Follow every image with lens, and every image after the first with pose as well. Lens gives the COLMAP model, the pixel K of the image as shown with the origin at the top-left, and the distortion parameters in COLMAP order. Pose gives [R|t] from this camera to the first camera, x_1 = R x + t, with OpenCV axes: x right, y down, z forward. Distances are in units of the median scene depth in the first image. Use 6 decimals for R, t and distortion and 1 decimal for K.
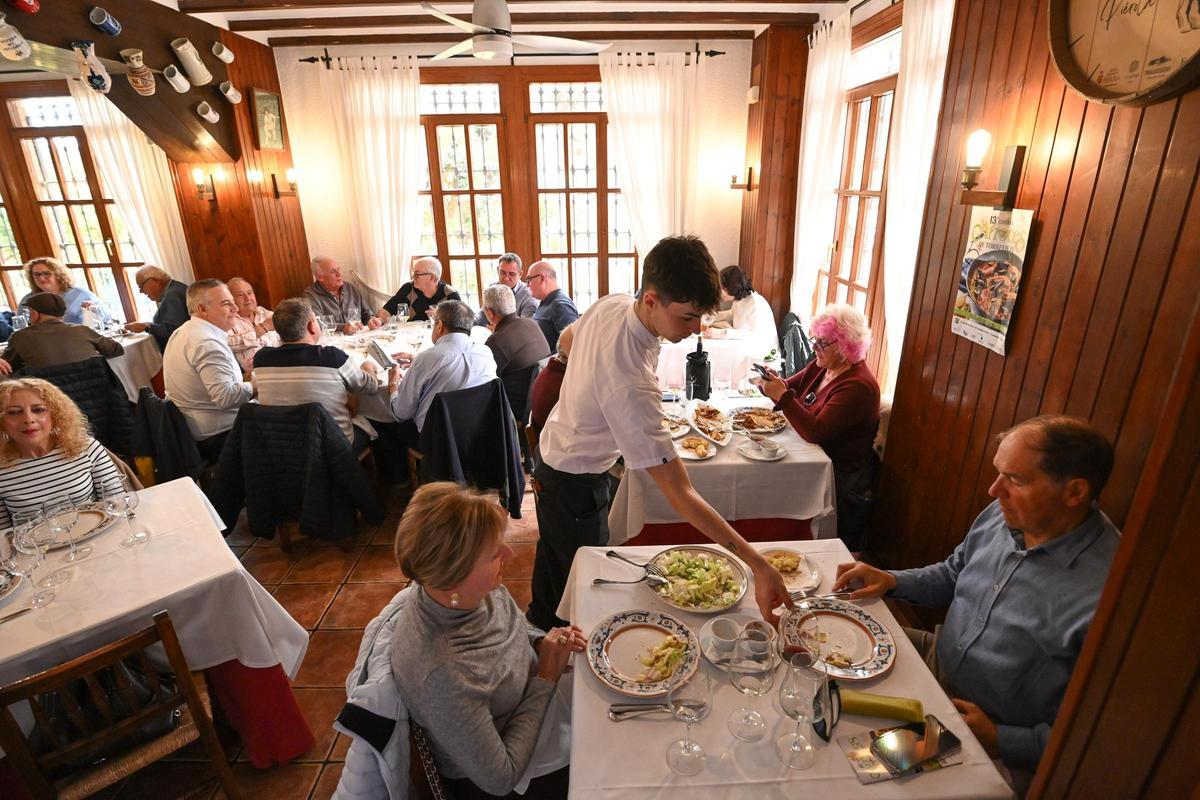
lens RADIAL K [[579.9, 0, 607.0], [0, 579.9, 390.3], [0, 0, 1]] dist [-0.026613, -0.003333]
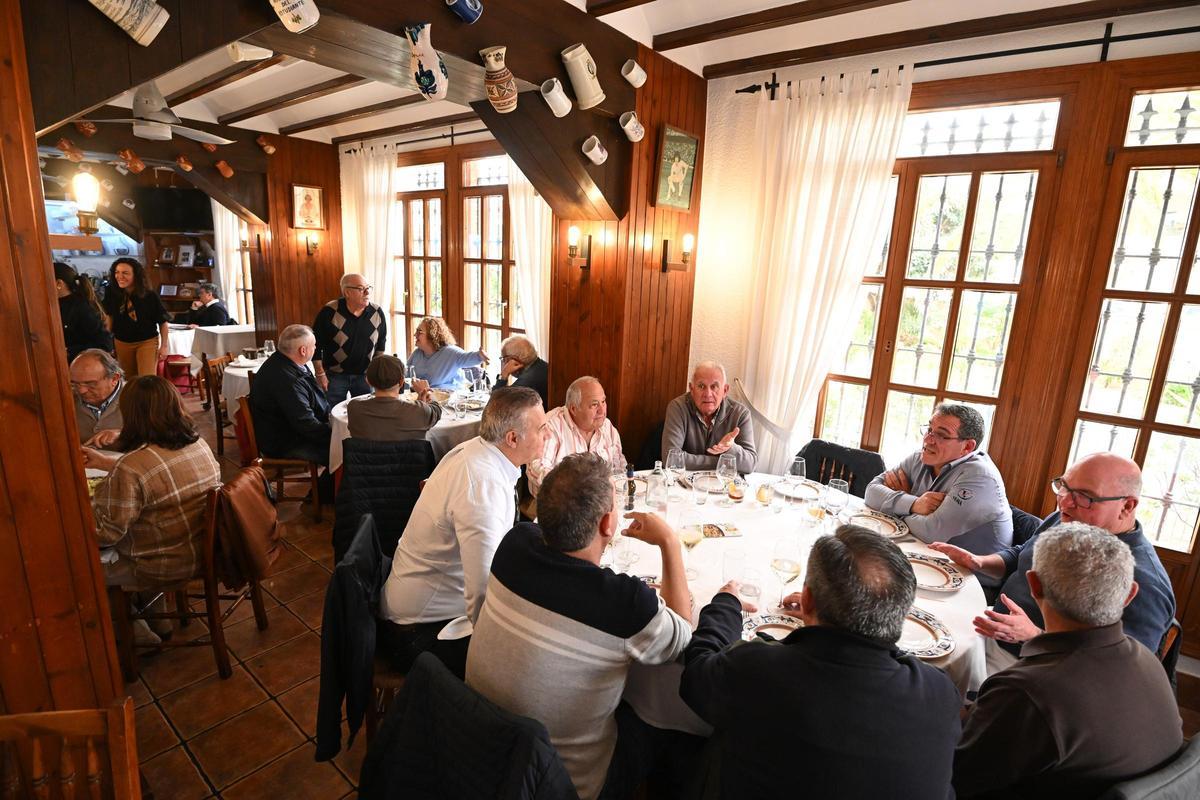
lens RADIAL K [[579.9, 0, 604.1], [0, 579.9, 397.3], [0, 0, 1]] dist [-0.026613, -0.003333]
pose [[0.768218, 0.187109, -0.612235, -0.147760], [-0.268737, 0.962248, -0.043126, -0.127171], [0.581052, 0.197661, 0.789499, 0.399800]]
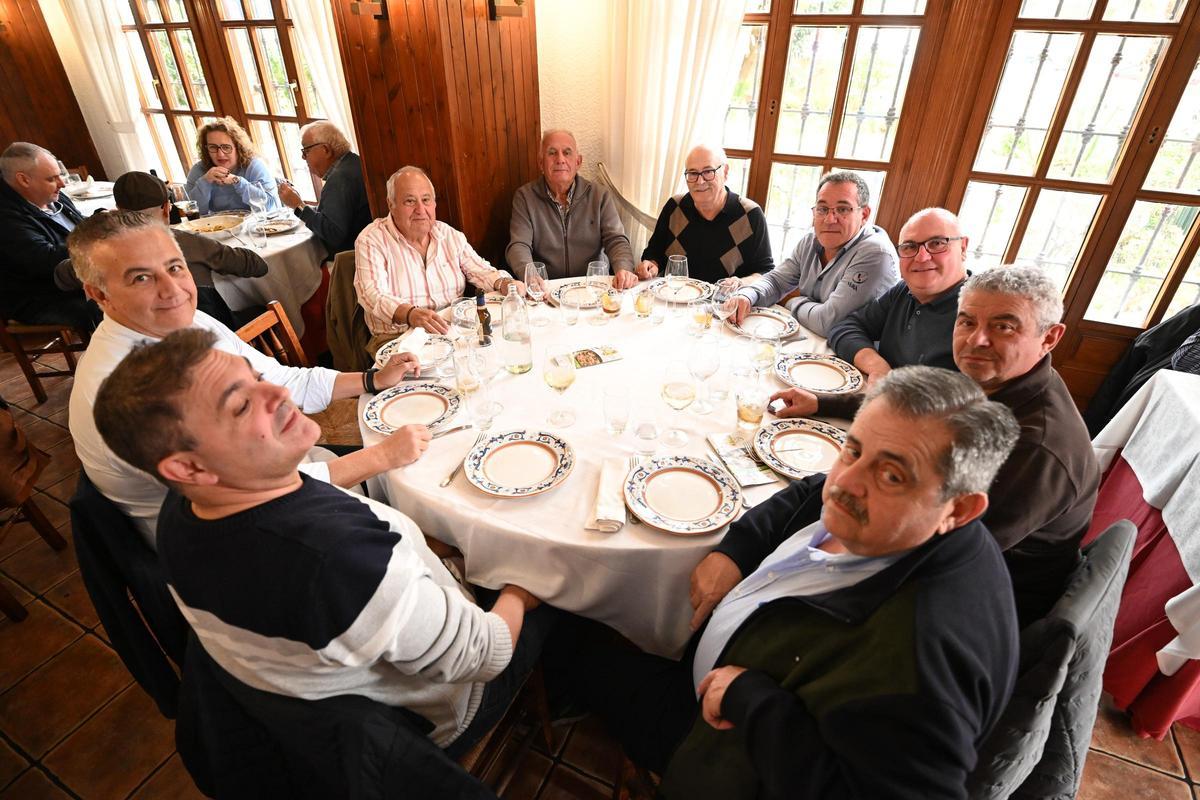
lens RADIAL K [[579.9, 0, 608.2], [0, 579.9, 390.0], [0, 0, 1]] dist [-0.026613, -0.003333]
pose [[0.901088, 0.244263, -0.358297, -0.191135], [-0.166973, 0.957993, 0.233173, -0.141266], [0.400202, -0.150283, 0.904021, 0.494732]]
